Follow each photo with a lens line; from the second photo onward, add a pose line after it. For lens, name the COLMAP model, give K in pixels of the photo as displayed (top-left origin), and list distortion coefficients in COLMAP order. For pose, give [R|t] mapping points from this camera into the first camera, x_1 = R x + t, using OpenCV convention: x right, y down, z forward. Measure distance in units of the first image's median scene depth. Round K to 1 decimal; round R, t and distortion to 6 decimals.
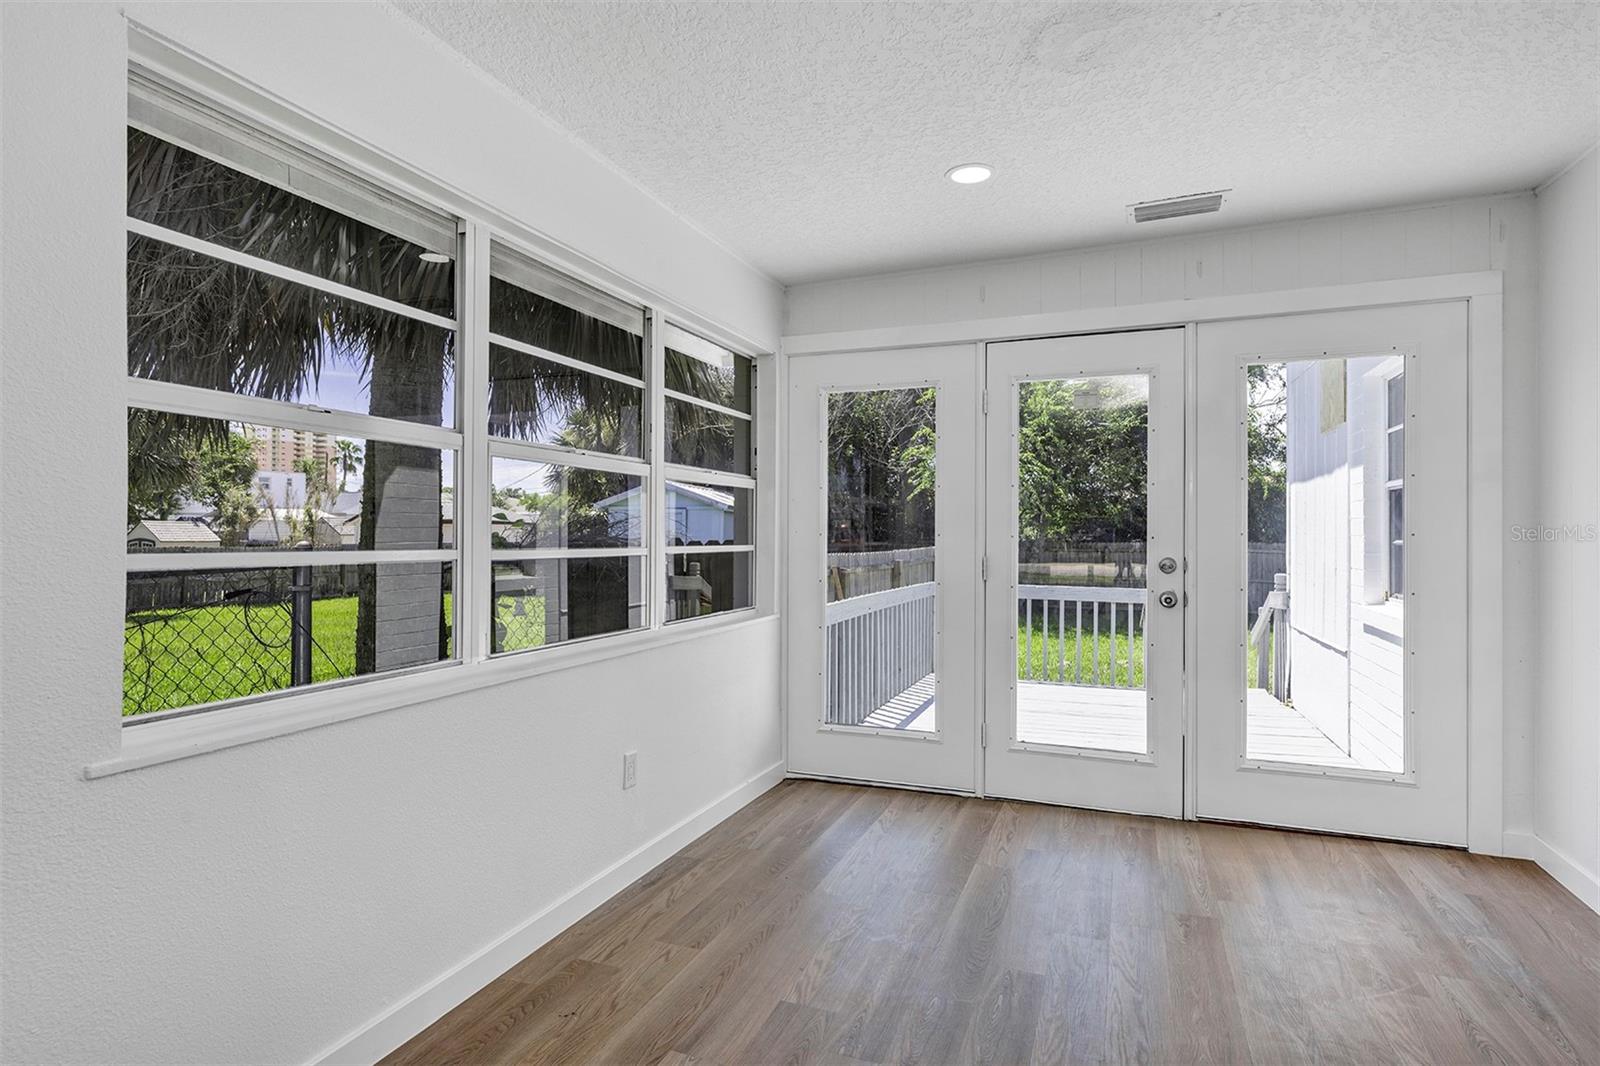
lens RADIAL K [[833.3, 0, 805.0], [0, 833.3, 537.1], [0, 0, 1]] dist [0.007246, -0.000267]
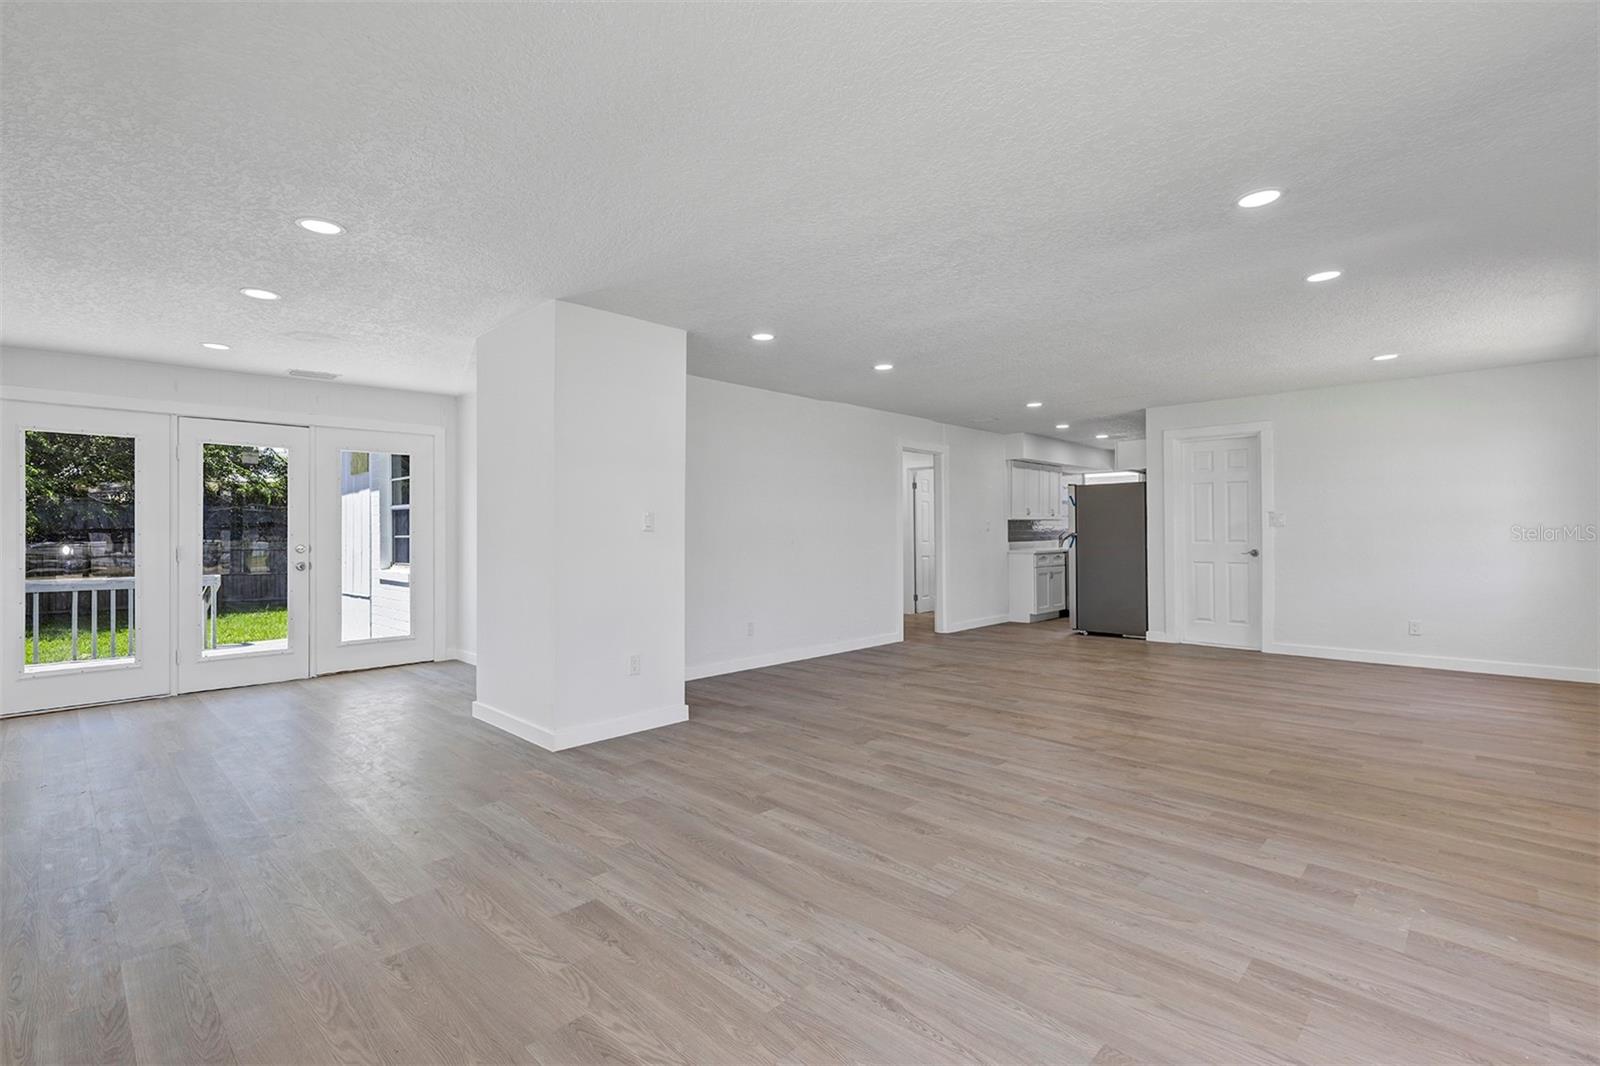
lens RADIAL K [[729.9, 0, 793.8], [0, 729.9, 524.8], [0, 0, 1]] dist [0.010335, -0.000799]
pose [[0.396247, 0.006880, 0.918118, -0.551218], [0.009030, 0.999894, -0.011390, 0.007167], [-0.918099, 0.012804, 0.396143, -0.594199]]
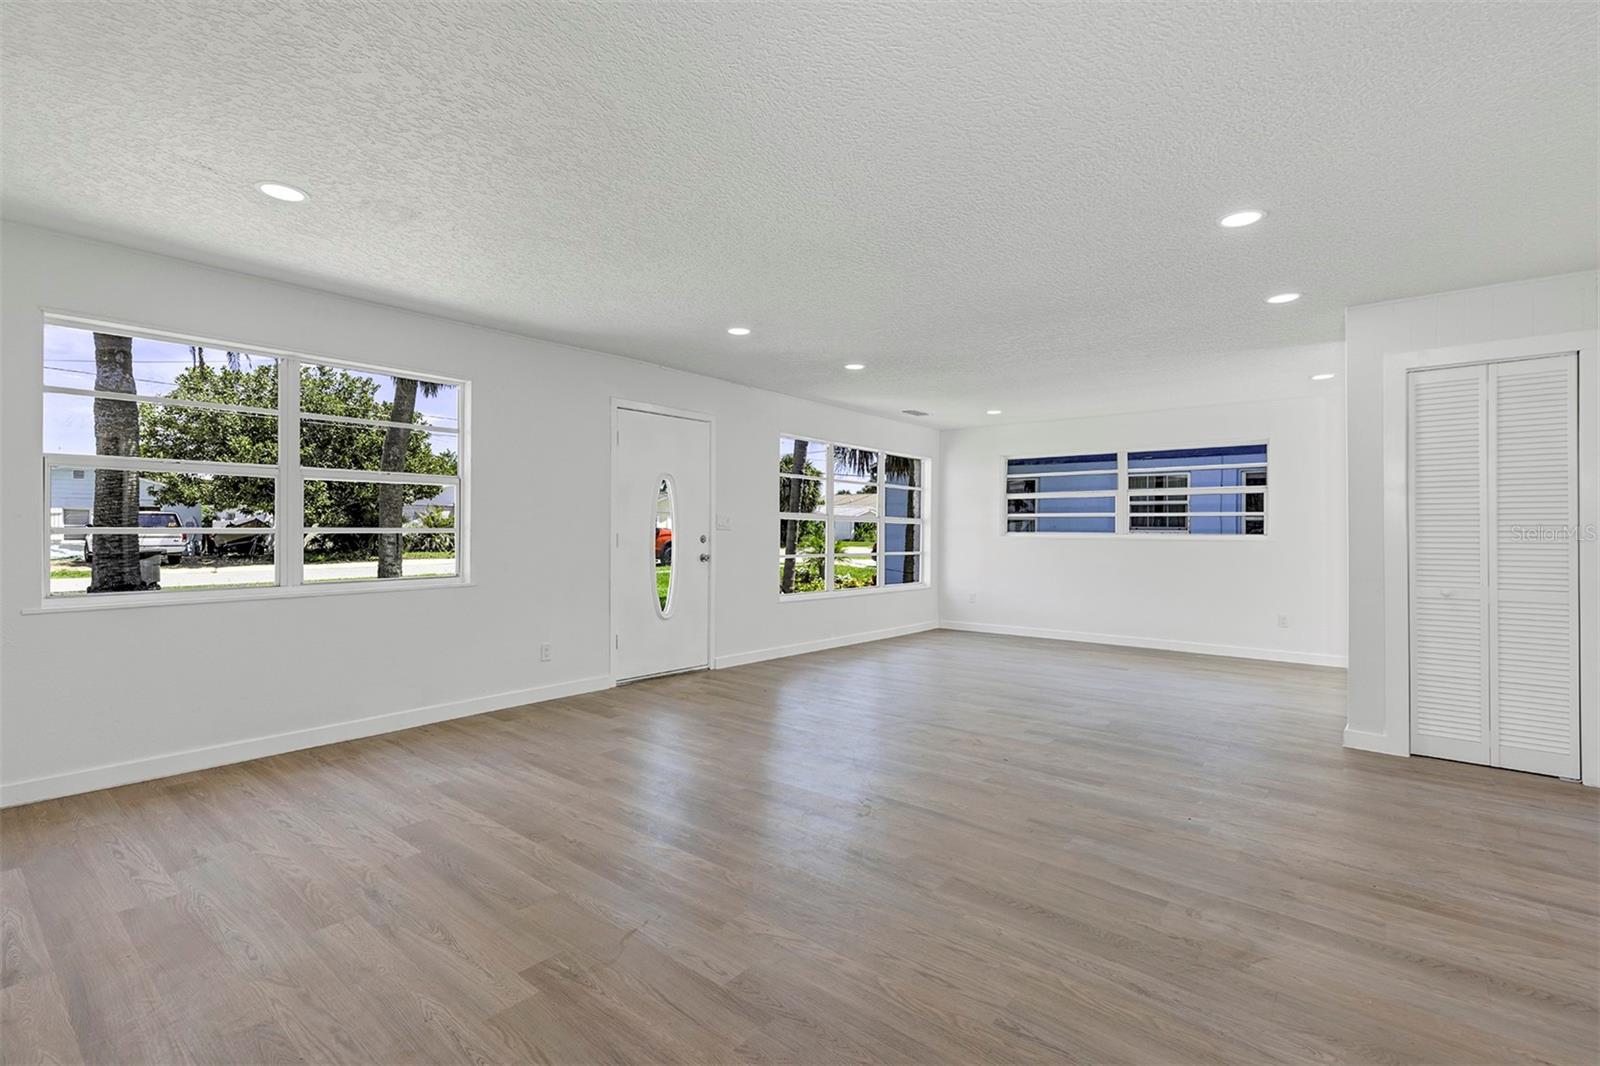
lens RADIAL K [[729.9, 0, 805.0], [0, 729.9, 527.9], [0, 0, 1]] dist [0.010335, -0.000799]
pose [[-0.308255, -0.004788, -0.951292, 1.470749], [-0.008600, 0.999960, -0.002246, 0.003146], [0.951265, 0.007489, -0.308284, -0.400488]]
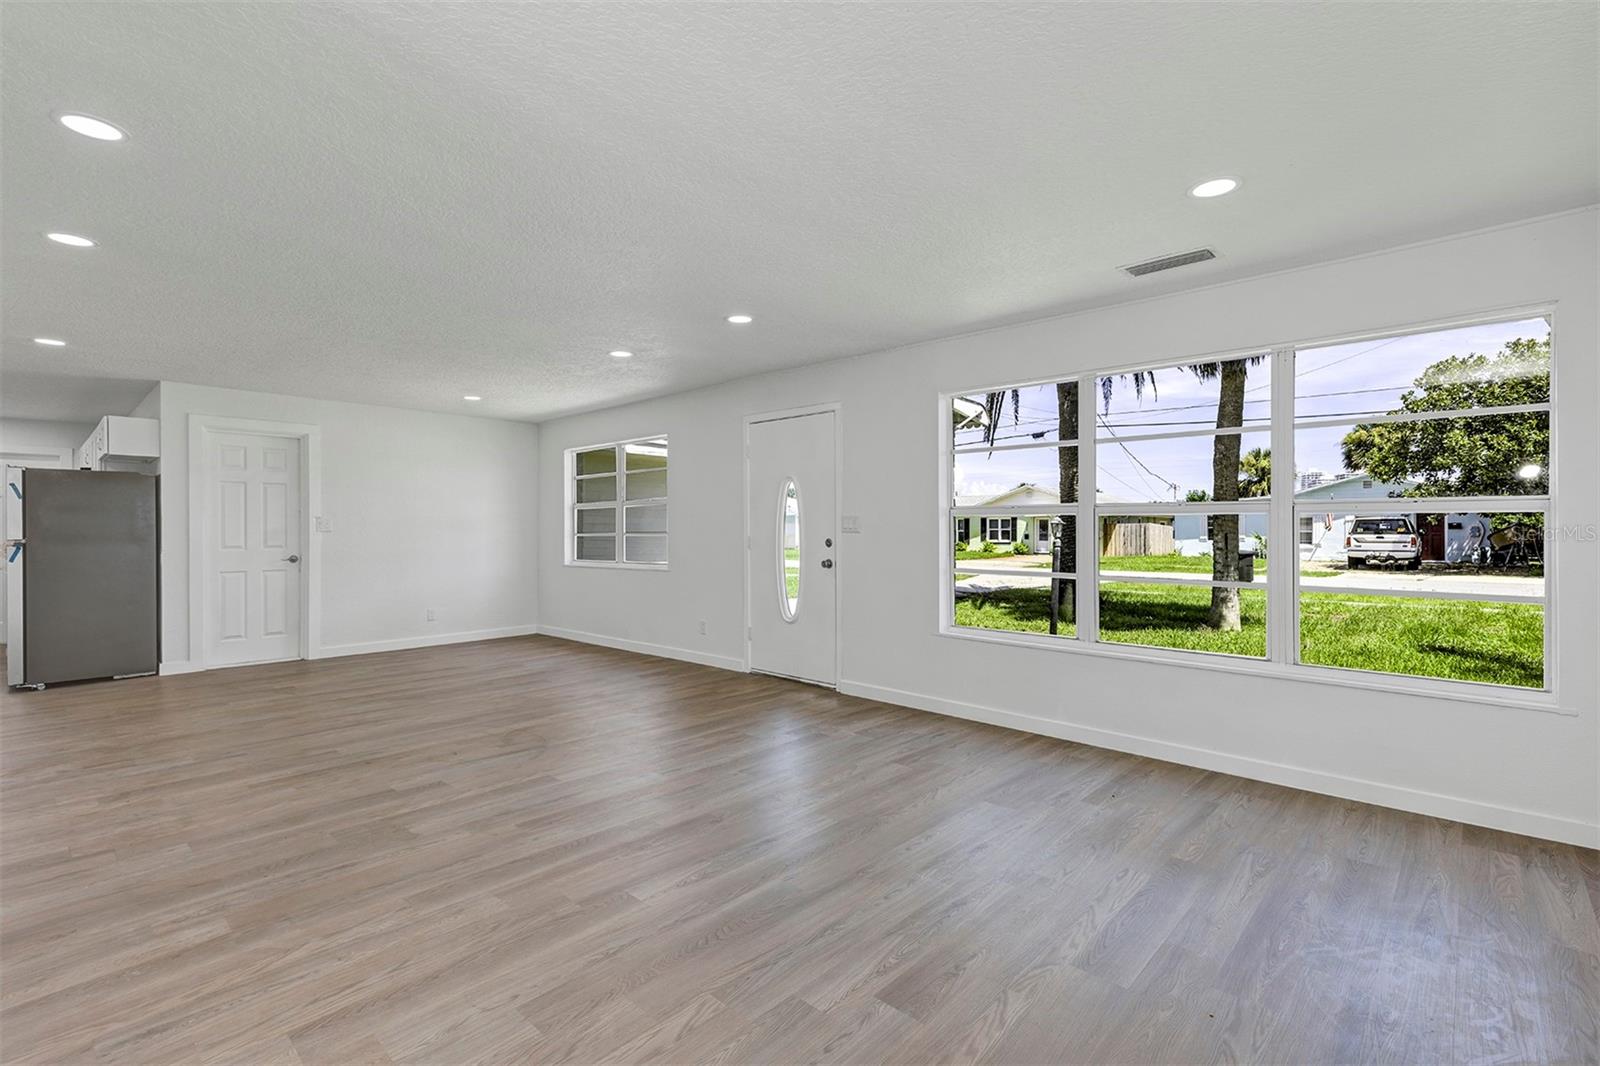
lens RADIAL K [[729.9, 0, 794.1], [0, 729.9, 534.3], [0, 0, 1]] dist [0.010335, -0.000799]
pose [[-0.928629, -0.000186, 0.371009, -0.225645], [0.002158, 0.999980, 0.005901, 0.000063], [-0.371003, 0.006281, -0.928611, 0.180543]]
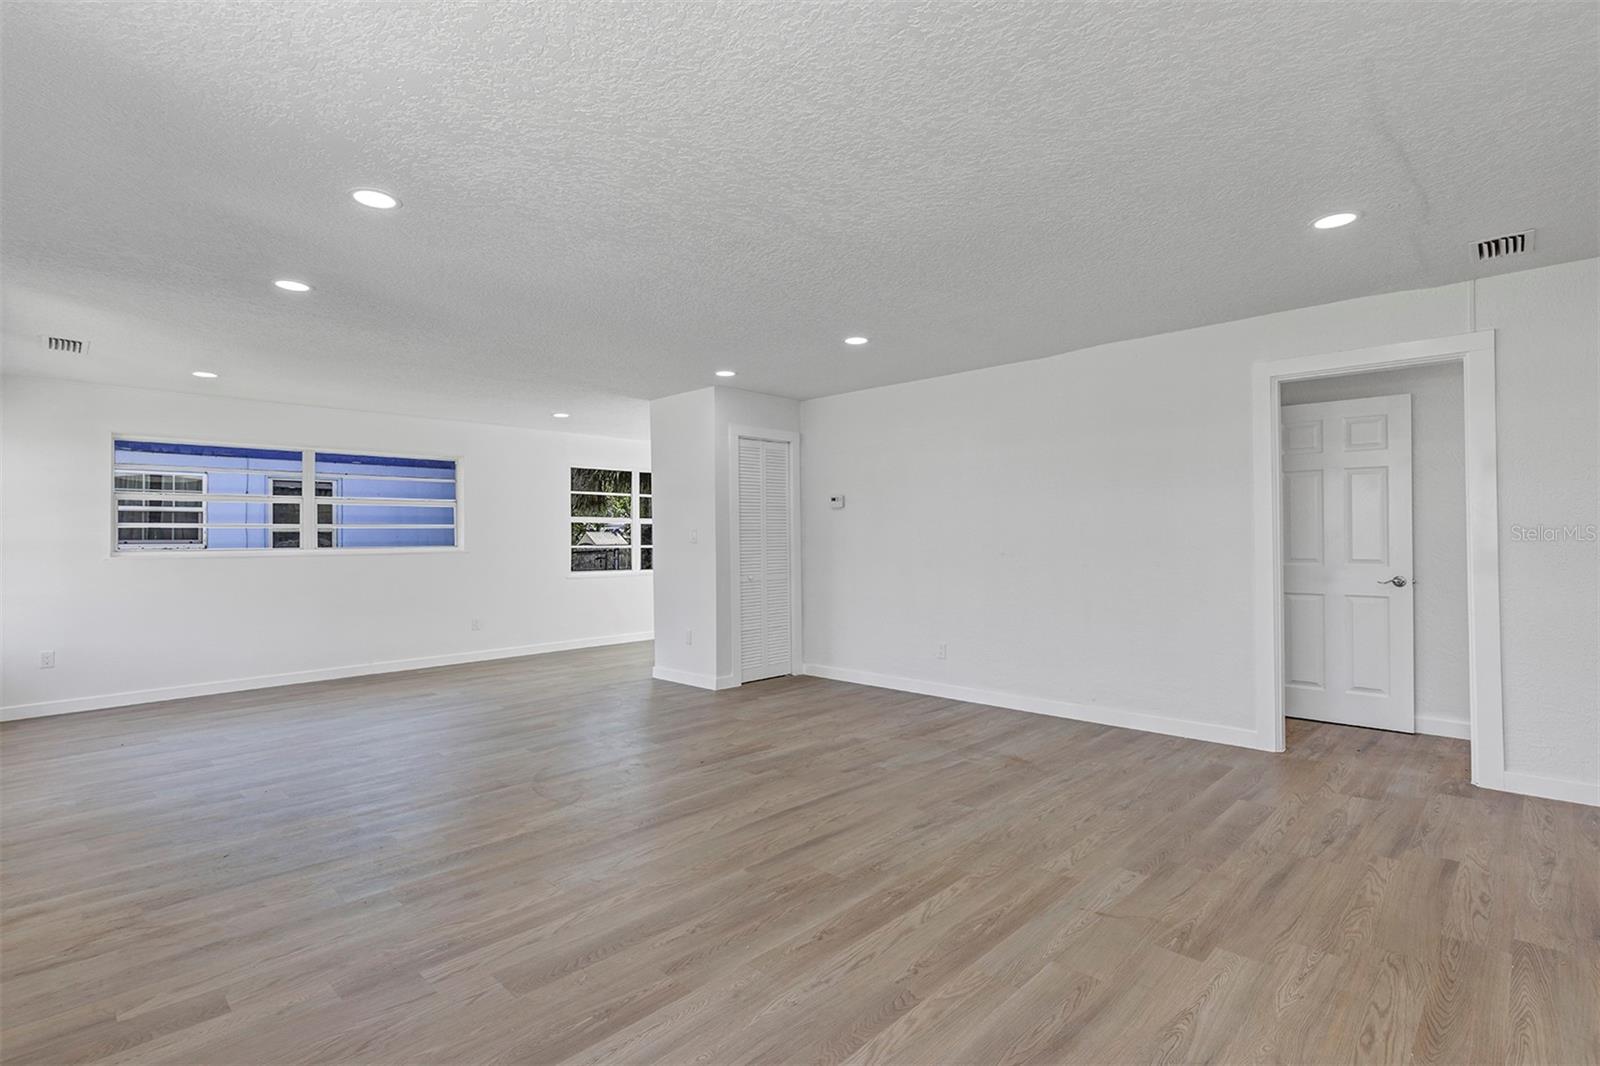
lens RADIAL K [[758.5, 0, 792.0], [0, 758.5, 534.6], [0, 0, 1]] dist [-0.003481, 0.003917]
pose [[0.918056, -0.011795, -0.396276, 1.048133], [0.009189, 0.999922, -0.008474, 0.000463], [0.396345, 0.004139, 0.918092, -1.266493]]
